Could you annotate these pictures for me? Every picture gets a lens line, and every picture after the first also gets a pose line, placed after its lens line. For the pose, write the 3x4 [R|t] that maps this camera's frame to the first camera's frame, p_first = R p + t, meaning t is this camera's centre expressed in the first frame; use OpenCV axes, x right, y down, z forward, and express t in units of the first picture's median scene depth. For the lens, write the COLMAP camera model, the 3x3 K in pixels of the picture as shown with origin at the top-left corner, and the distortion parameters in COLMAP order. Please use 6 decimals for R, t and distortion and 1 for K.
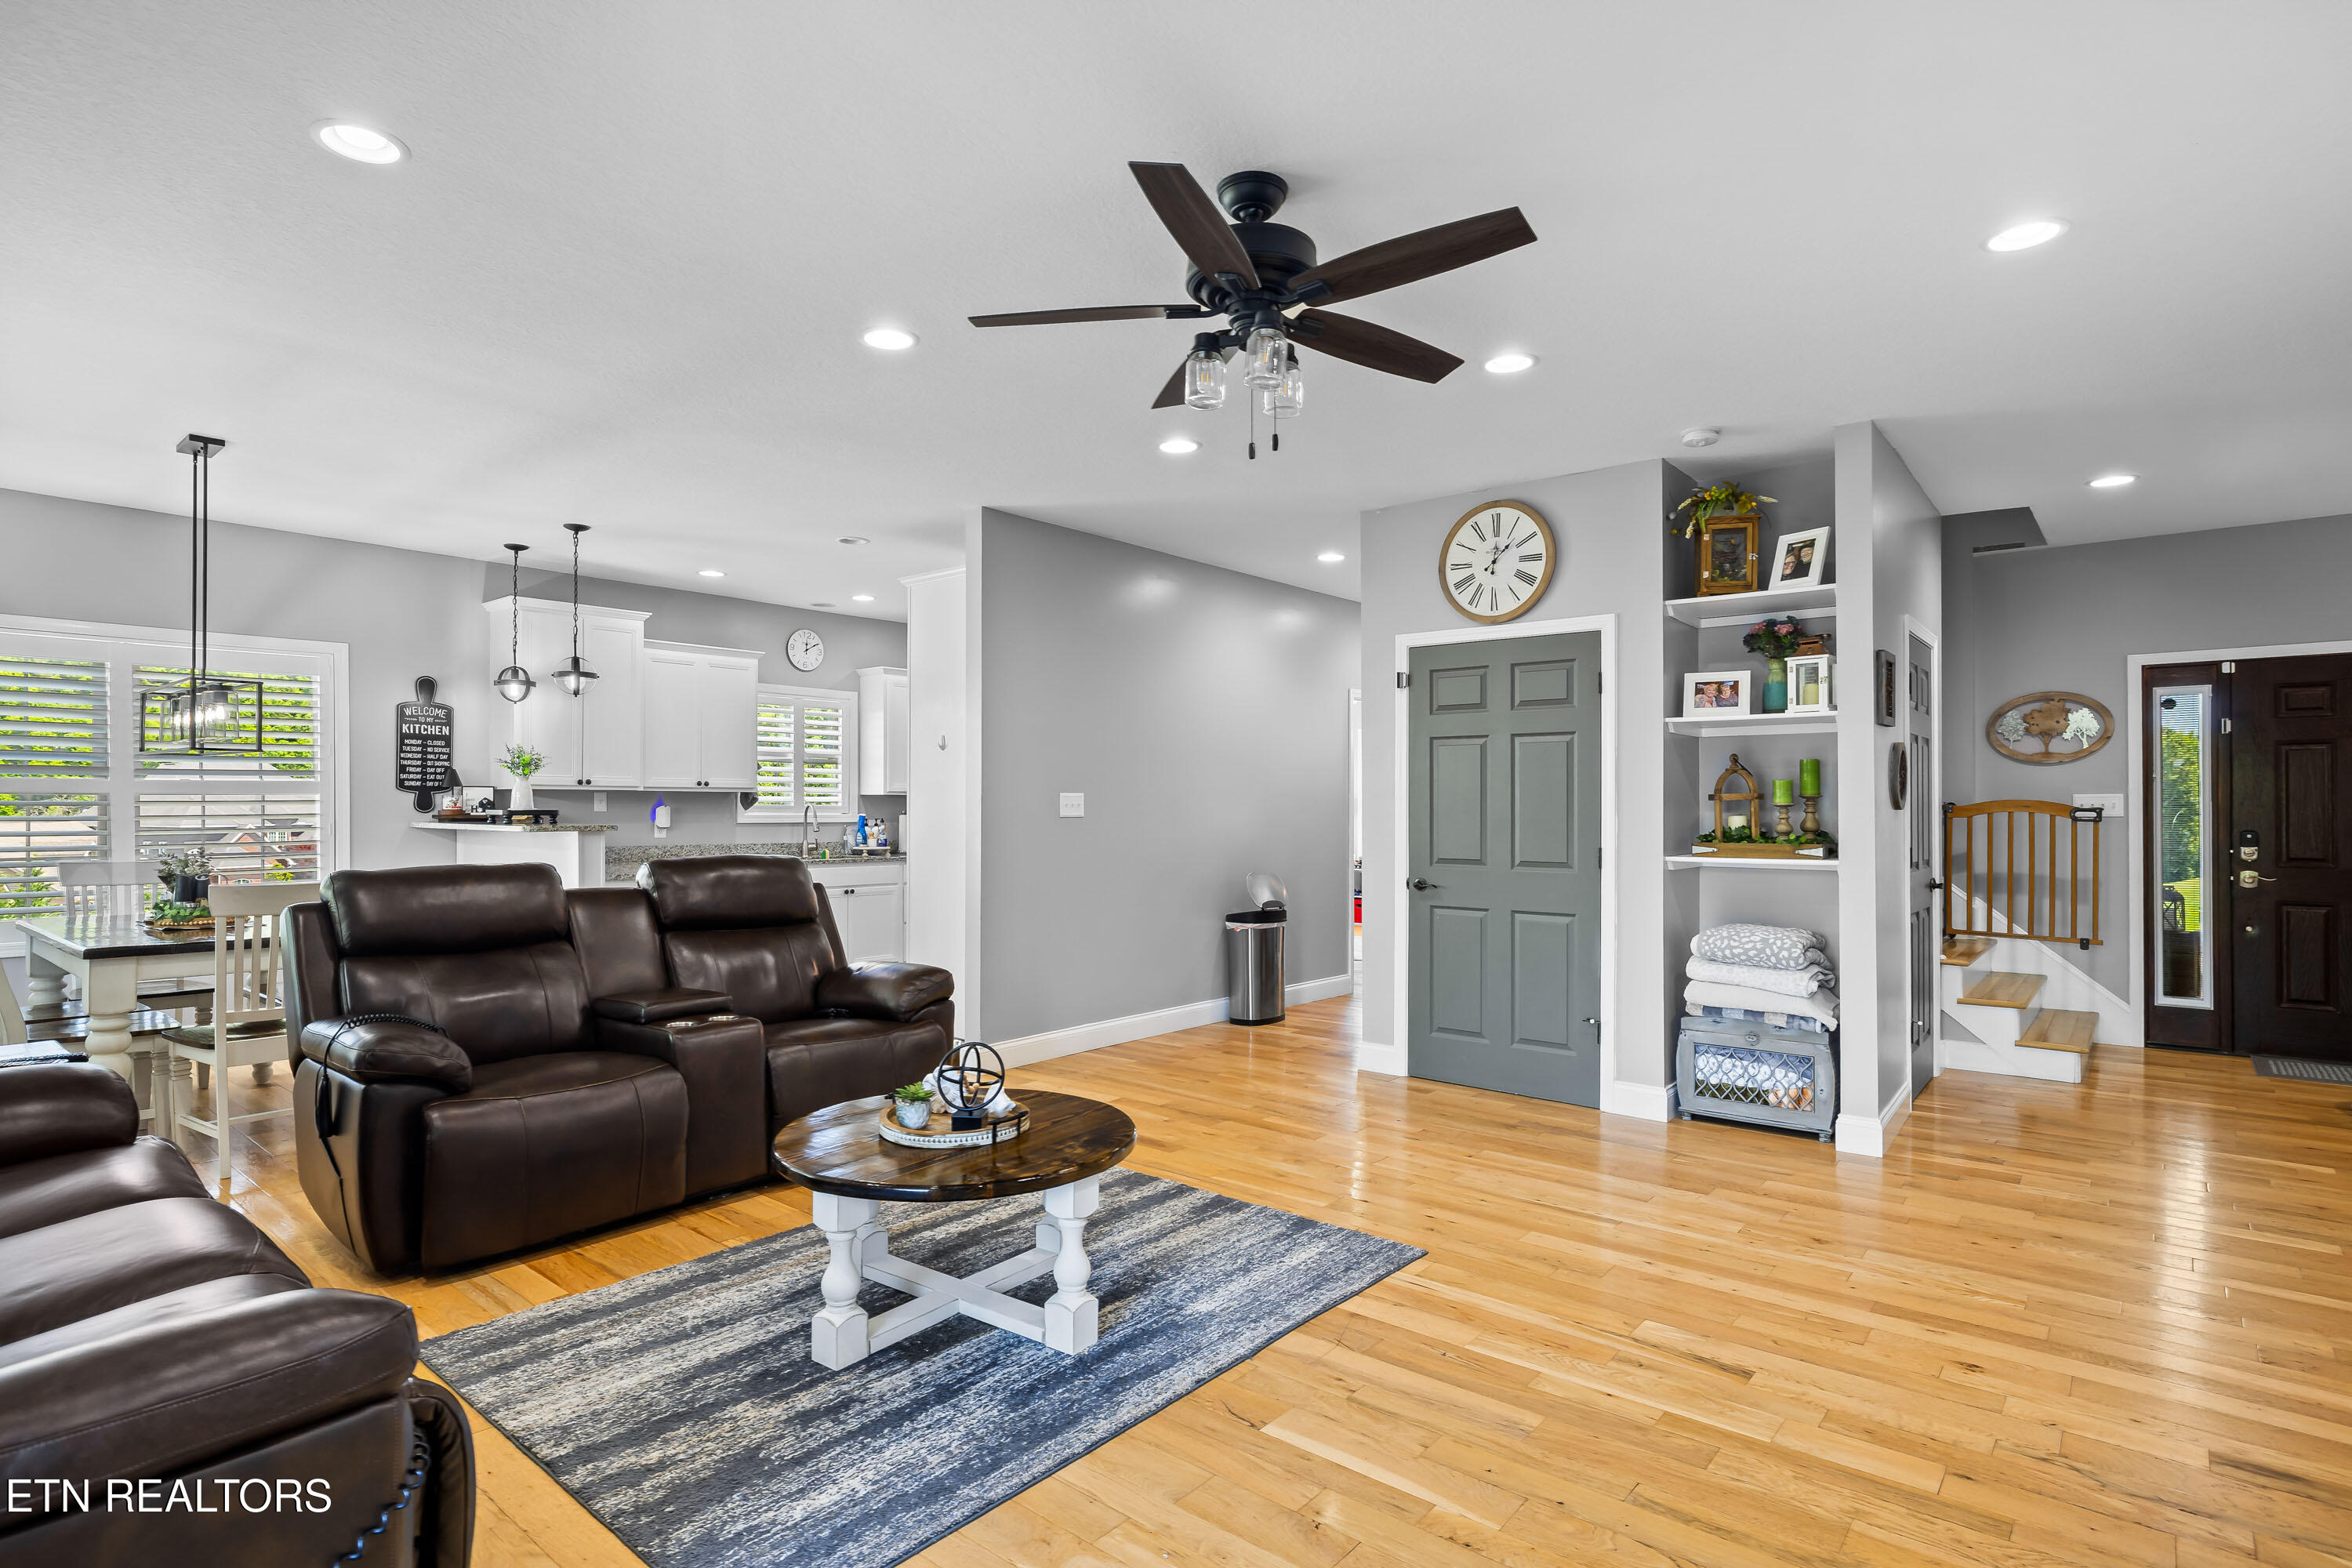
lens RADIAL K [[1180.0, 0, 1170.4], [0, 1180.0, 796.8], [0, 0, 1]] dist [-0.004940, 0.001219]
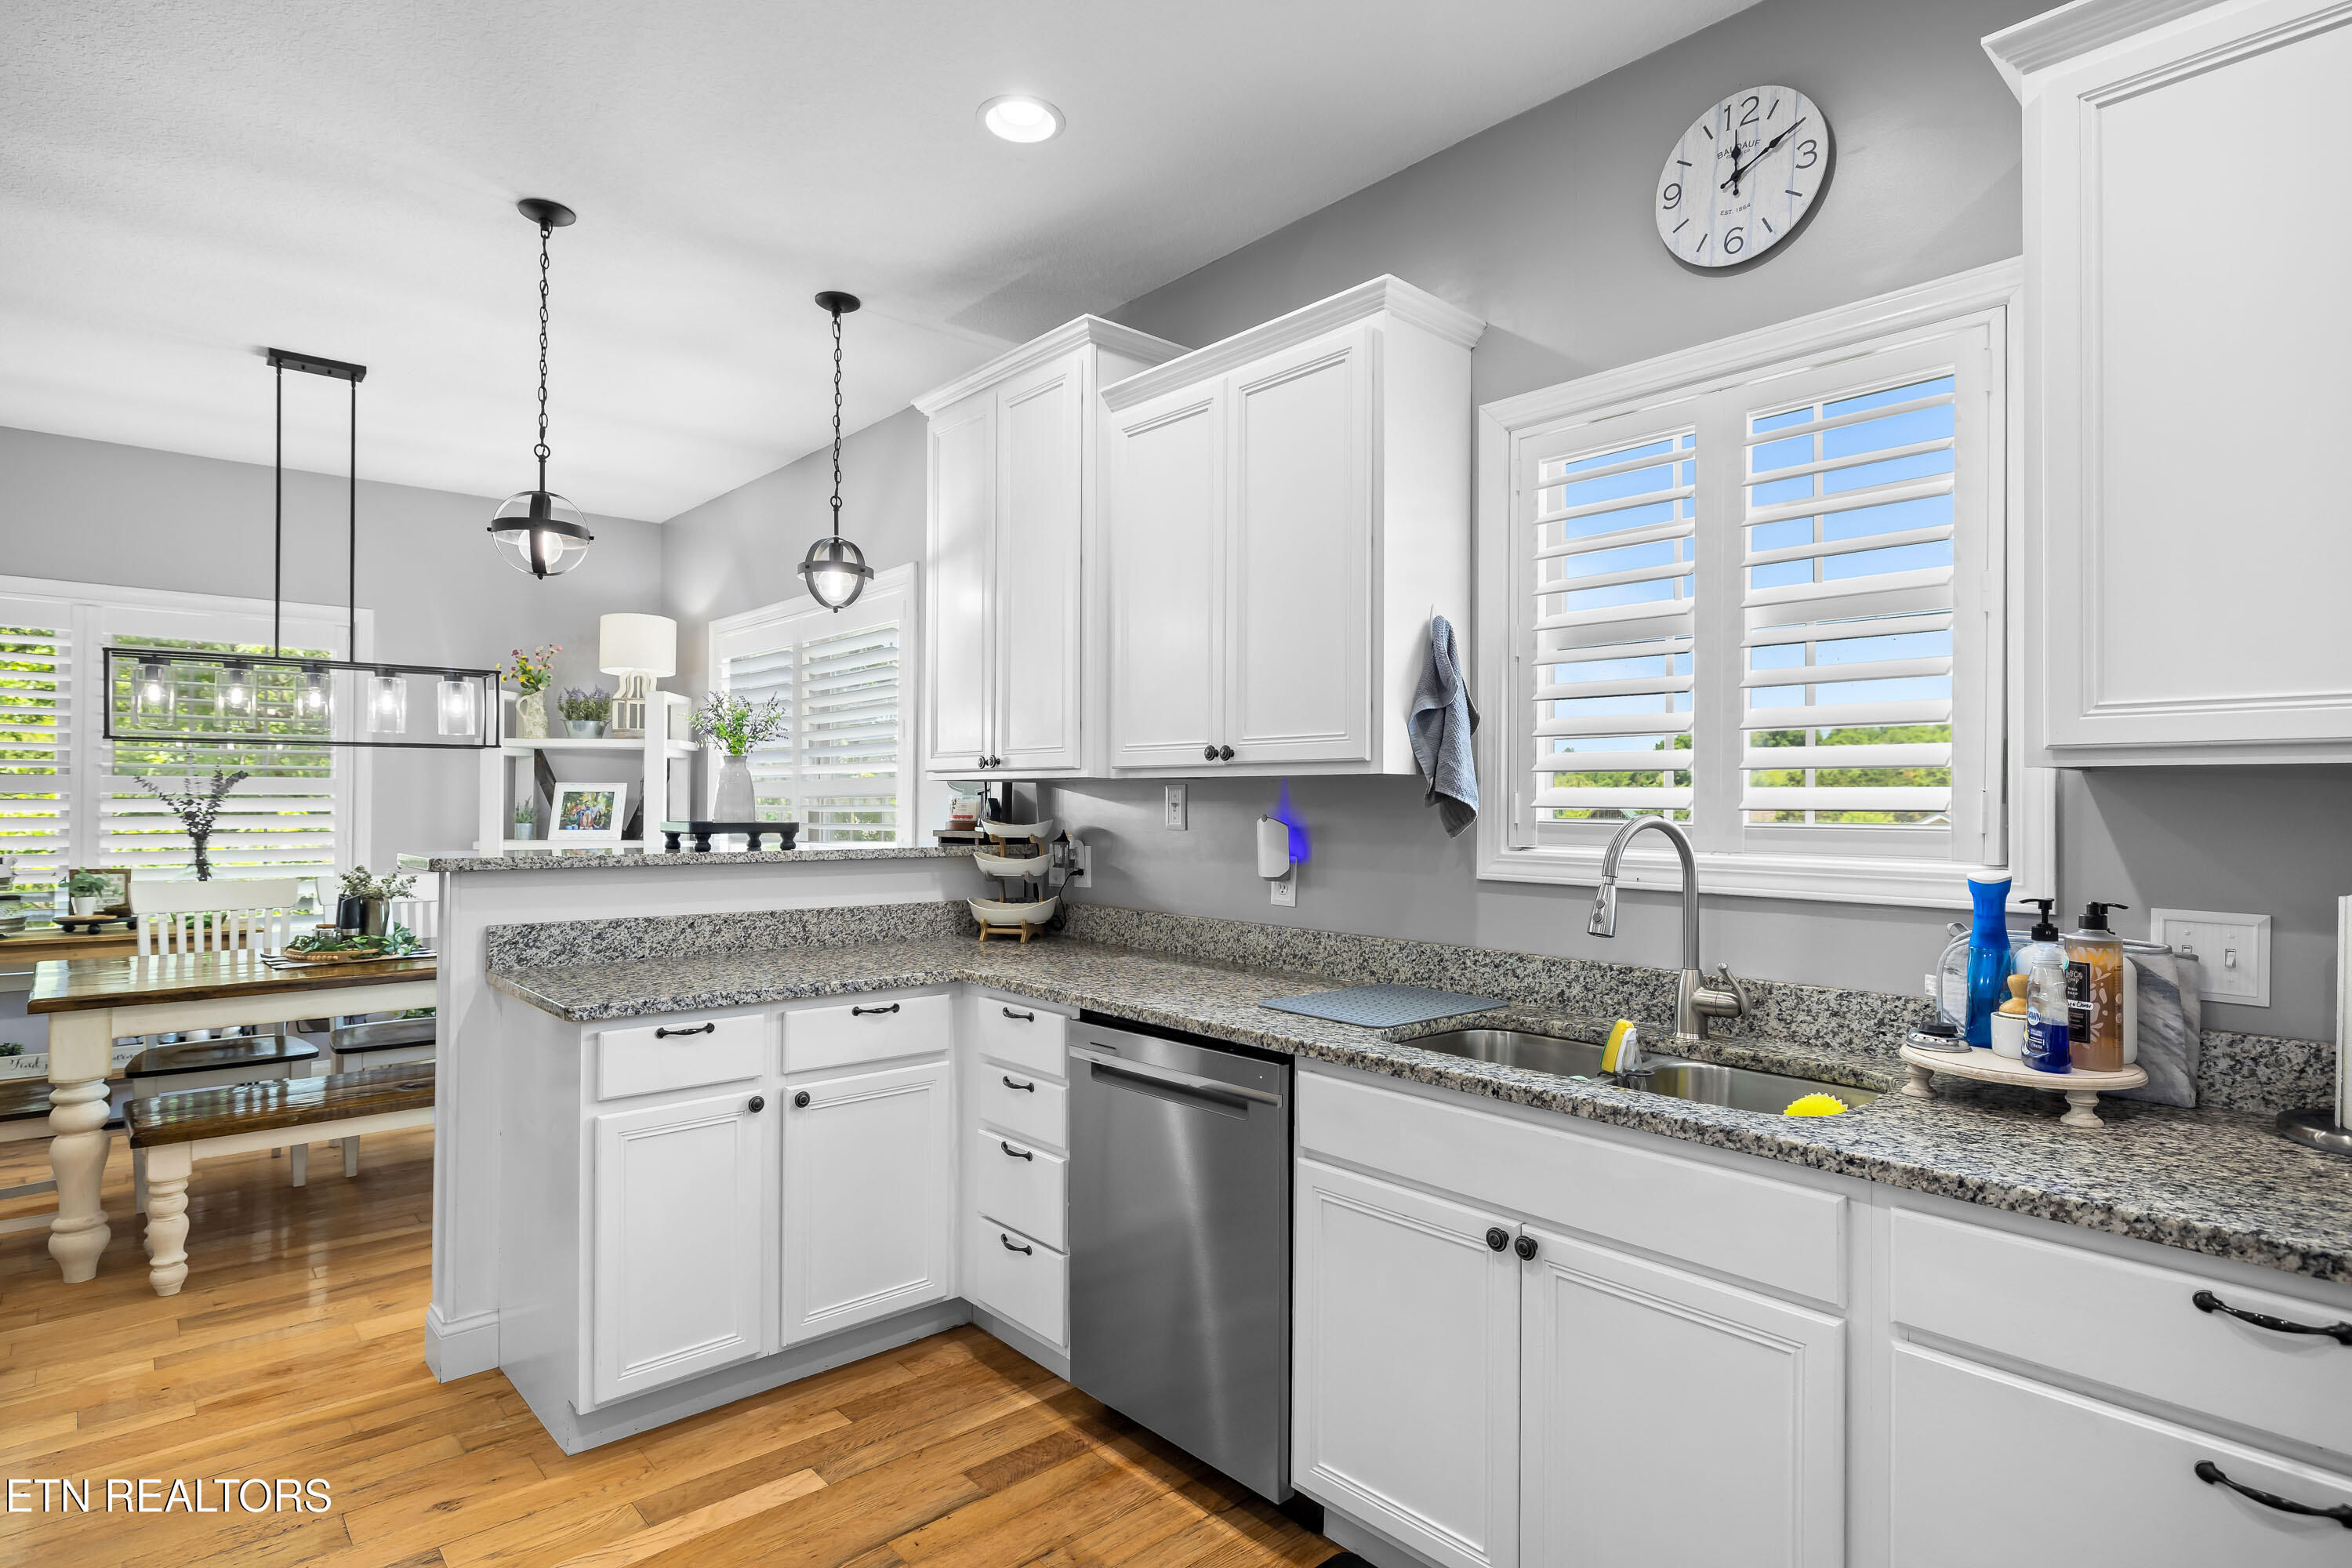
lens RADIAL K [[1180.0, 0, 1165.8], [0, 1180.0, 791.2], [0, 0, 1]] dist [-0.004940, 0.001219]
pose [[-0.123088, -0.016051, -0.992266, -0.075890], [0.000642, 0.999868, -0.016254, 0.007647], [0.992396, -0.002638, -0.123062, 1.529709]]
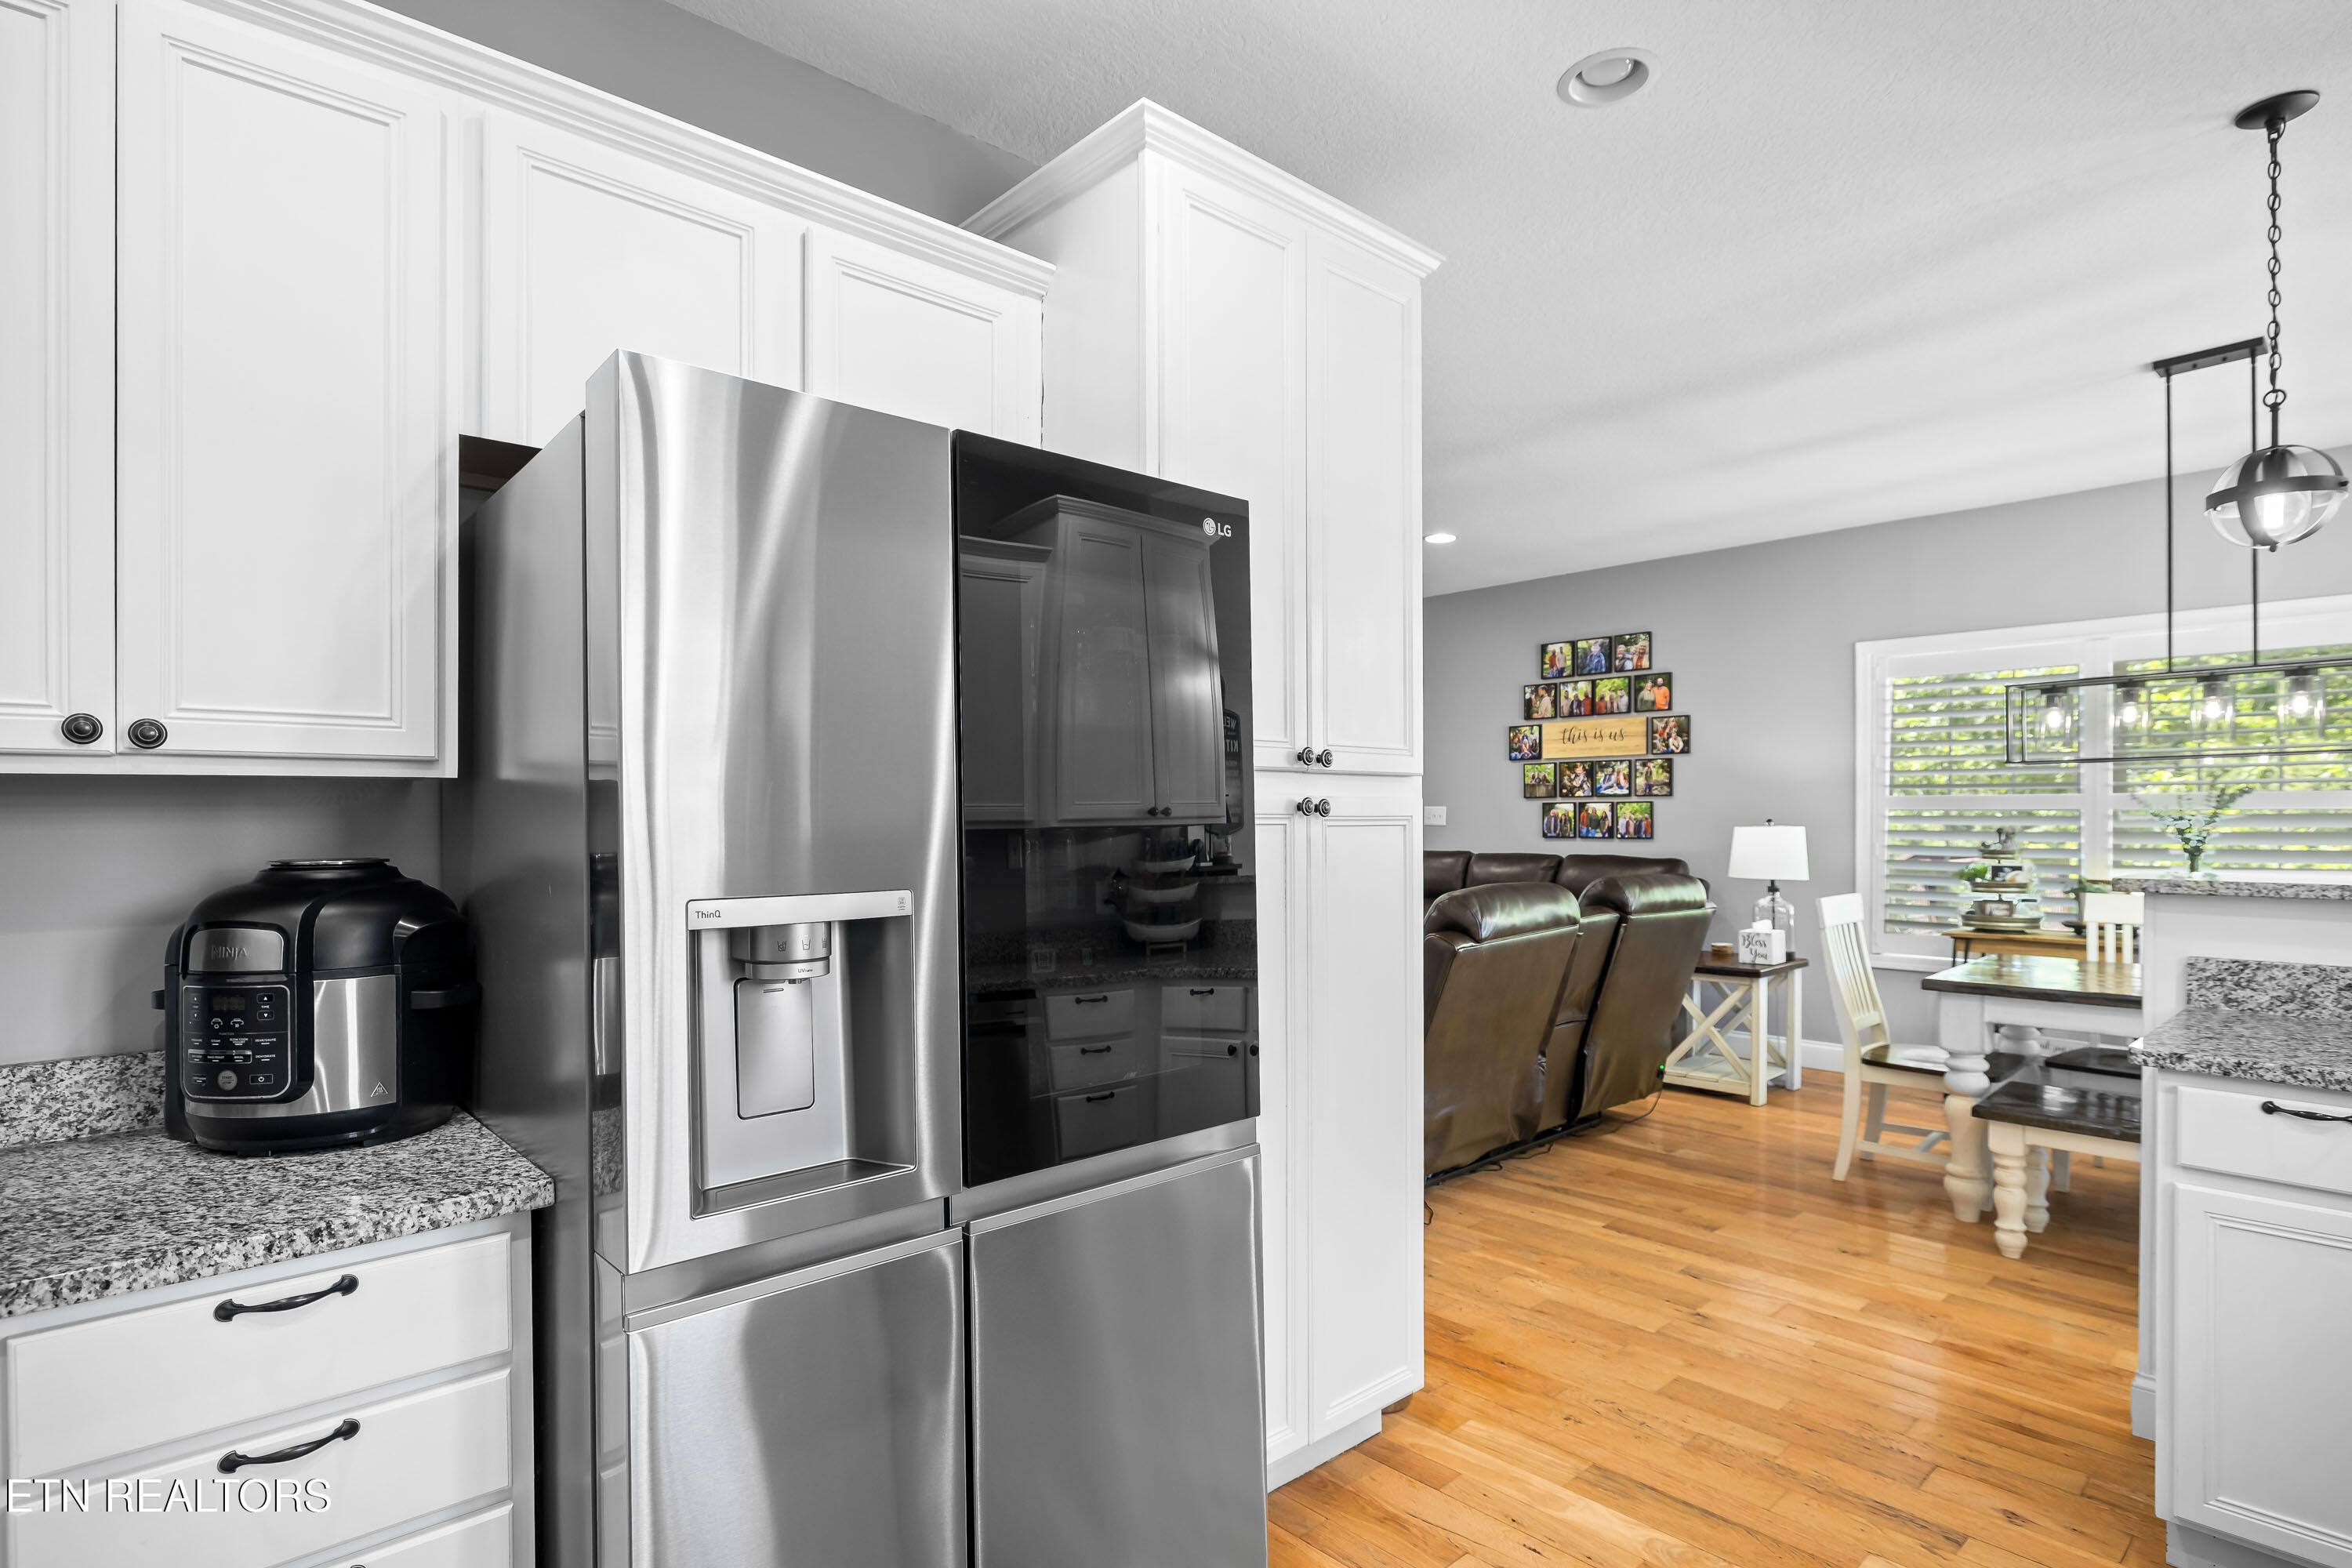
lens RADIAL K [[1180.0, 0, 1169.9], [0, 1180.0, 813.6], [0, 0, 1]] dist [-0.004940, 0.001219]
pose [[-0.992523, -0.001232, 0.122052, -0.214574], [-0.002424, 0.999951, -0.009616, 0.007561], [-0.122034, -0.009840, -0.992477, 1.680379]]
